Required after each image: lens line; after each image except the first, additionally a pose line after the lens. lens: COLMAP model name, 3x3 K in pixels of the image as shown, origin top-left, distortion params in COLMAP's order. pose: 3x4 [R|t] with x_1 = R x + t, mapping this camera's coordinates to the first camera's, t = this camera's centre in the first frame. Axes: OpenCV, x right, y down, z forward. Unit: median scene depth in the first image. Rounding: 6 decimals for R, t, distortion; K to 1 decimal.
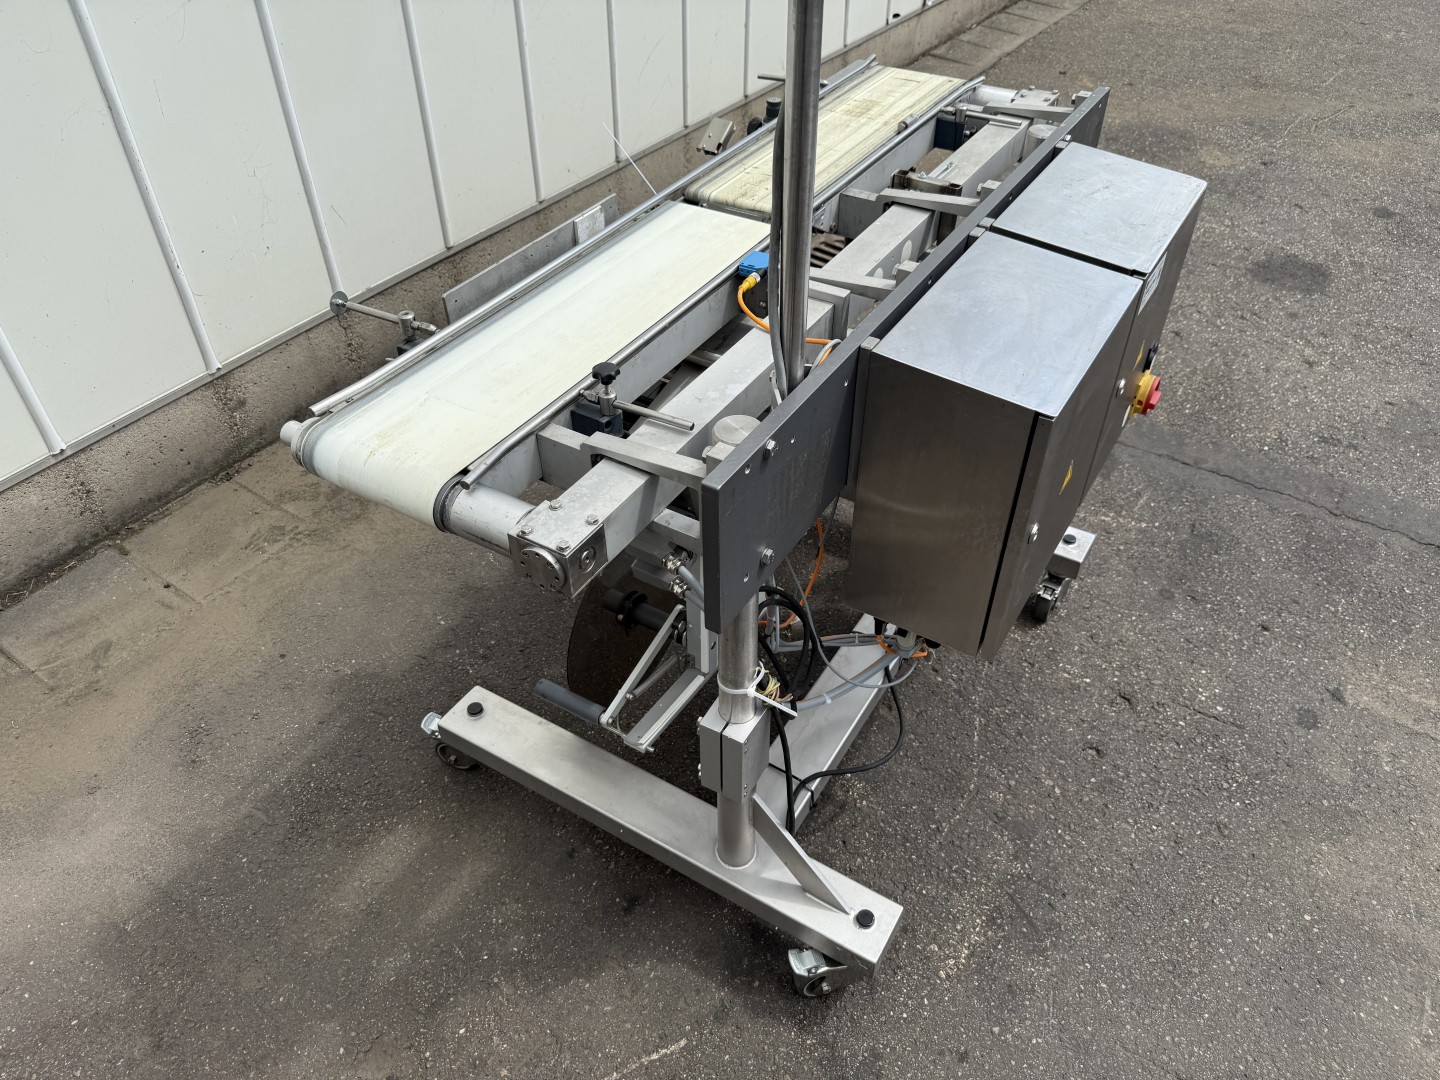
lens RADIAL K [[1009.9, 0, 720.0], [0, 1009.9, 540.0], [0, 0, 1]] dist [0.043642, -0.068712]
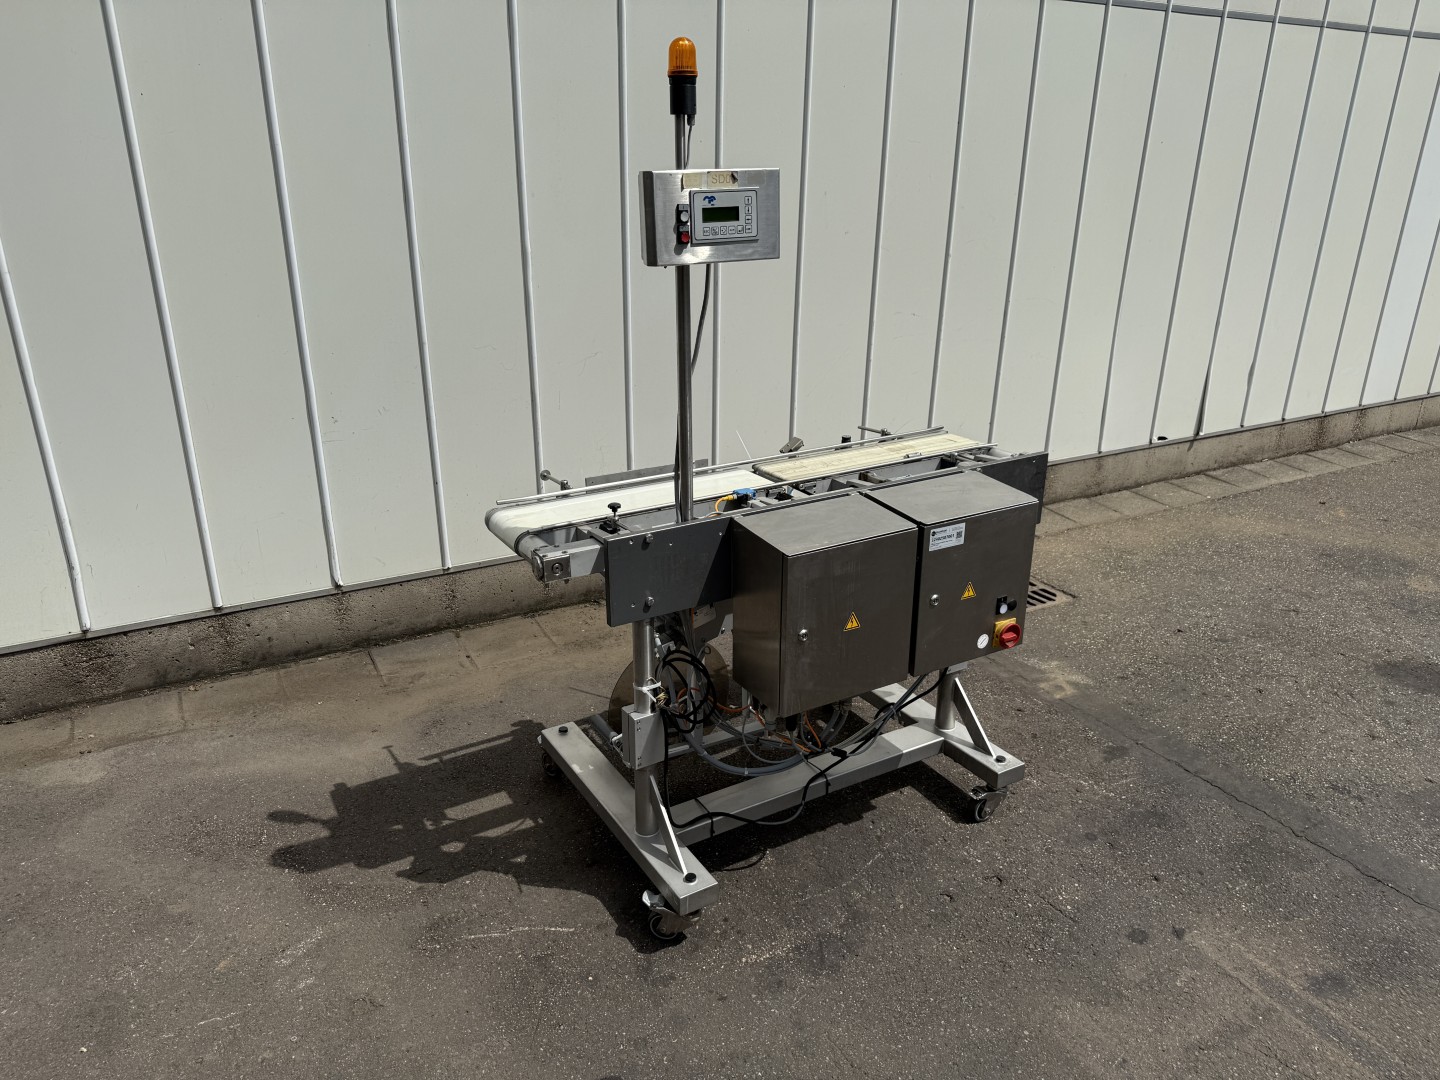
lens RADIAL K [[979.0, 0, 716.8], [0, 979.0, 517.9], [0, 0, 1]] dist [0.090059, -0.123454]
pose [[0.889760, 0.159435, -0.427676, 0.536980], [-0.307600, 0.901716, -0.303793, 0.231931], [0.337207, 0.401856, 0.851354, -0.373979]]
